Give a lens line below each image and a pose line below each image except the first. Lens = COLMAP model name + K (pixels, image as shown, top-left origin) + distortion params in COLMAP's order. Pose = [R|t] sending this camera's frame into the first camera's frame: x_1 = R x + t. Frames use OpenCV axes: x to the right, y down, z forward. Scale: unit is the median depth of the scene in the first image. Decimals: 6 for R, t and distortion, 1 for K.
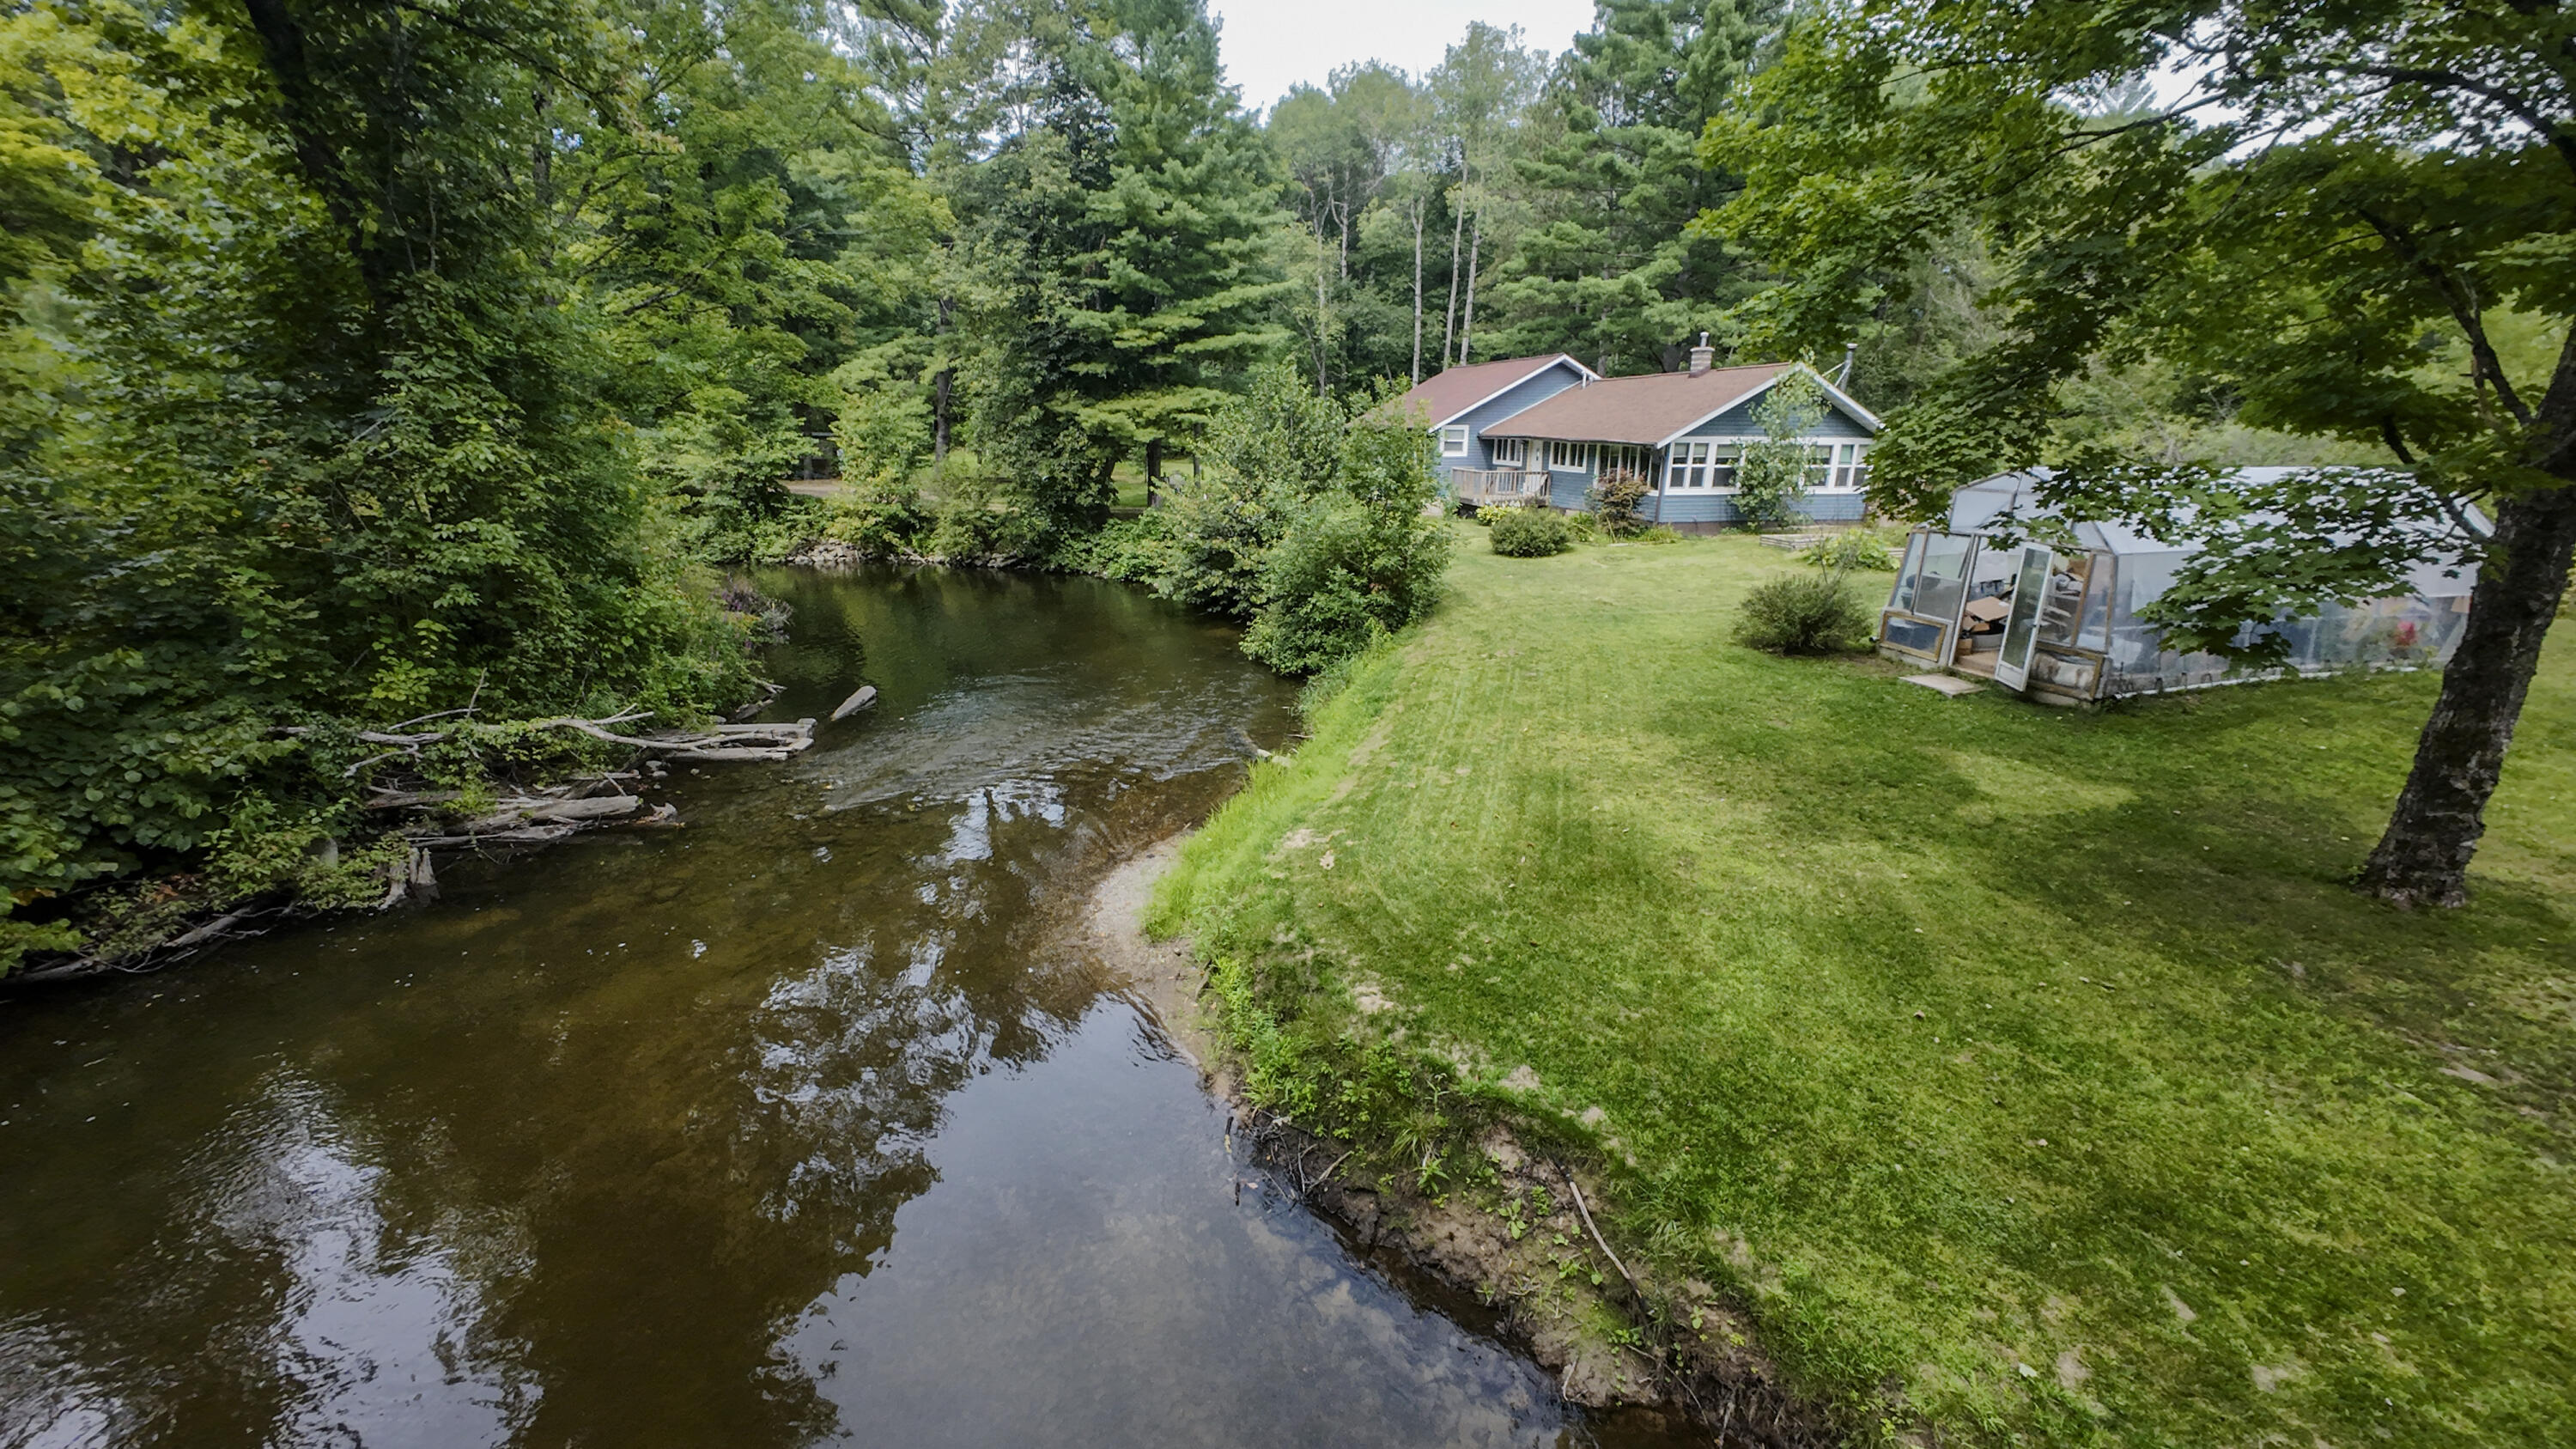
lens RADIAL K [[1120.9, 0, 1288.8], [0, 1120.9, 728.6], [0, 0, 1]] dist [0.005088, 0.001073]
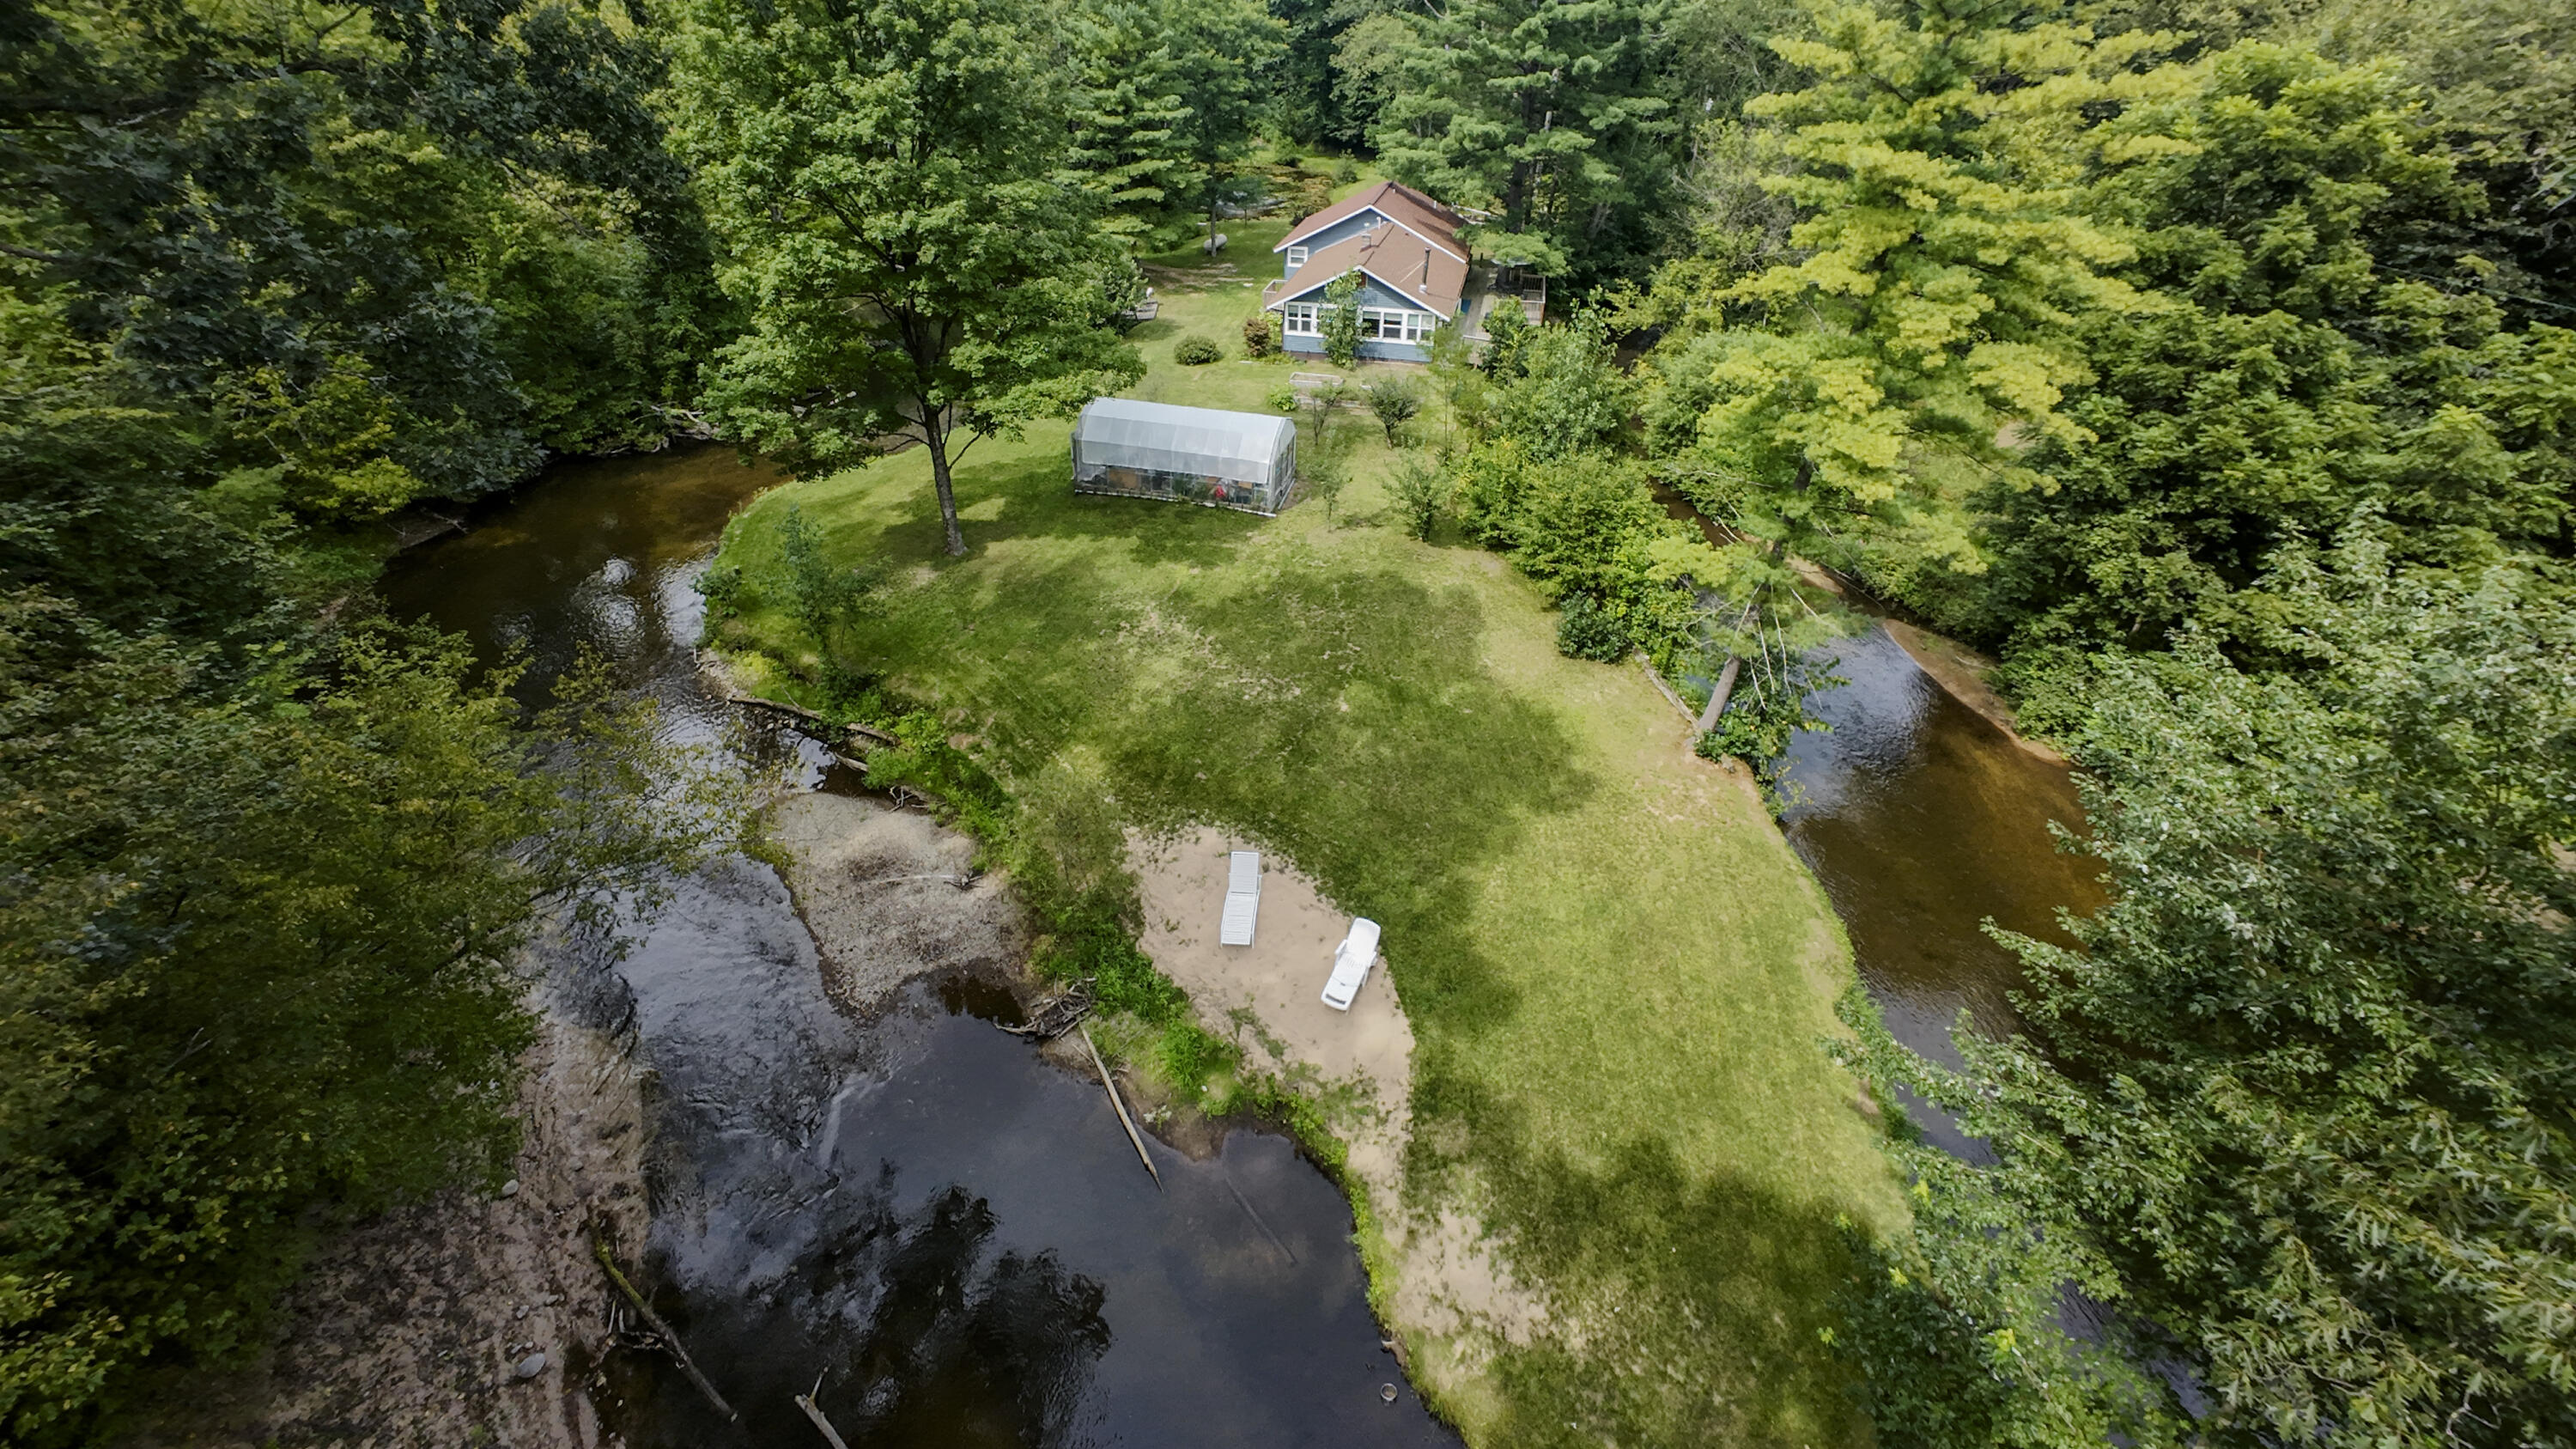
lens RADIAL K [[1120.9, 0, 1286.0], [0, 1120.9, 716.2], [0, 0, 1]] dist [0.005088, 0.001073]
pose [[0.873731, 0.274336, -0.401664, 1.170270], [-0.135067, 0.930136, 0.341473, -0.247077], [0.467280, -0.244105, 0.849742, -0.606322]]
